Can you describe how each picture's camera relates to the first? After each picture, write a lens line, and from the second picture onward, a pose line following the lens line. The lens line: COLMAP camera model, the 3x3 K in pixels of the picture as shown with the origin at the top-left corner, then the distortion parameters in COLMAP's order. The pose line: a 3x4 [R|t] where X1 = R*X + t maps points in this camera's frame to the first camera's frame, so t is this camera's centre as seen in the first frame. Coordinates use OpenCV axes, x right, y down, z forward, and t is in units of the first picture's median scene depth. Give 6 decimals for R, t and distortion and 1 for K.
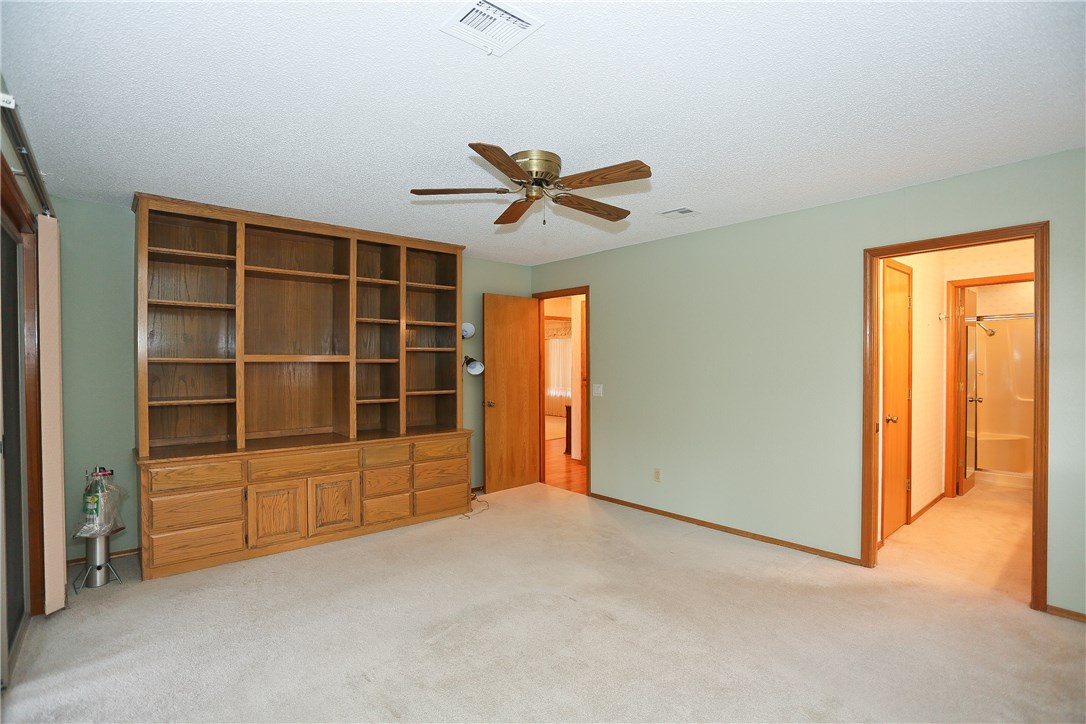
lens RADIAL K [[524.0, 0, 540.0], [0, 524.0, 362.9], [0, 0, 1]] dist [-0.076683, 0.031151]
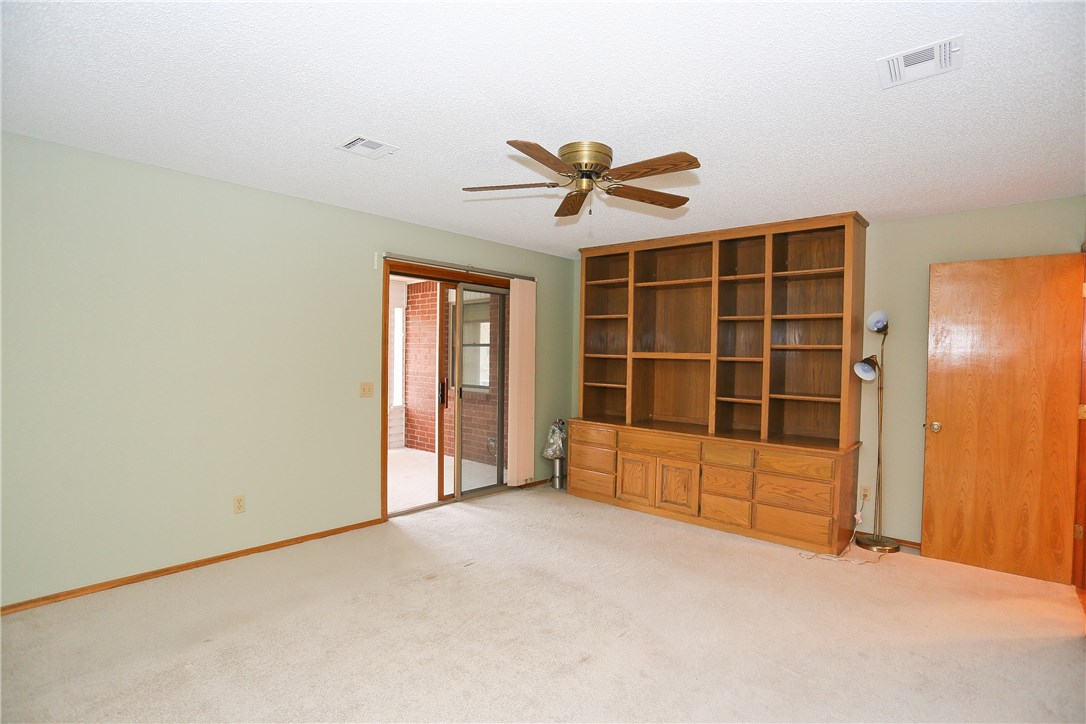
lens RADIAL K [[524.0, 0, 540.0], [0, 524.0, 362.9], [0, 0, 1]] dist [-0.076683, 0.031151]
pose [[0.130055, 0.018247, -0.991339, 0.658636], [-0.022673, 0.999624, 0.015425, -0.003943], [0.991248, 0.020471, 0.130420, 0.548763]]
